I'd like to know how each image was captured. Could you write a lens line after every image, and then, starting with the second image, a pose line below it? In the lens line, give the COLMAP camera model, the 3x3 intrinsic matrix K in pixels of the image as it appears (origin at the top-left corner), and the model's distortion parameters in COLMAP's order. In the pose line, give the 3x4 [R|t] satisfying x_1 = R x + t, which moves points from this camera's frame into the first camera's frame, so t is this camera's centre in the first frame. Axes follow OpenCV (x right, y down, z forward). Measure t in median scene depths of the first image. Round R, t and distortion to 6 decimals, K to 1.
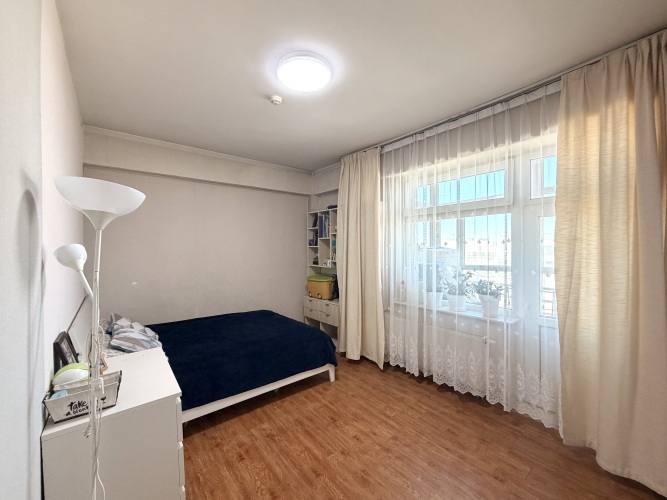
lens RADIAL K [[272.4, 0, 333.3], [0, 272.4, 250.6], [0, 0, 1]] dist [0.000489, -0.000244]
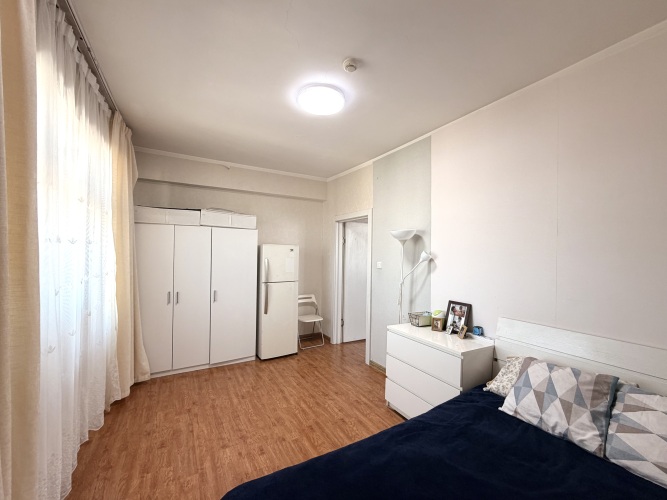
lens RADIAL K [[272.4, 0, 332.9], [0, 272.4, 252.0], [0, 0, 1]] dist [0.000489, -0.000244]
pose [[-0.987674, -0.006043, 0.156409, -0.319914], [-0.005722, 0.999980, 0.002503, -0.009465], [-0.156421, 0.001577, -0.987689, 2.009614]]
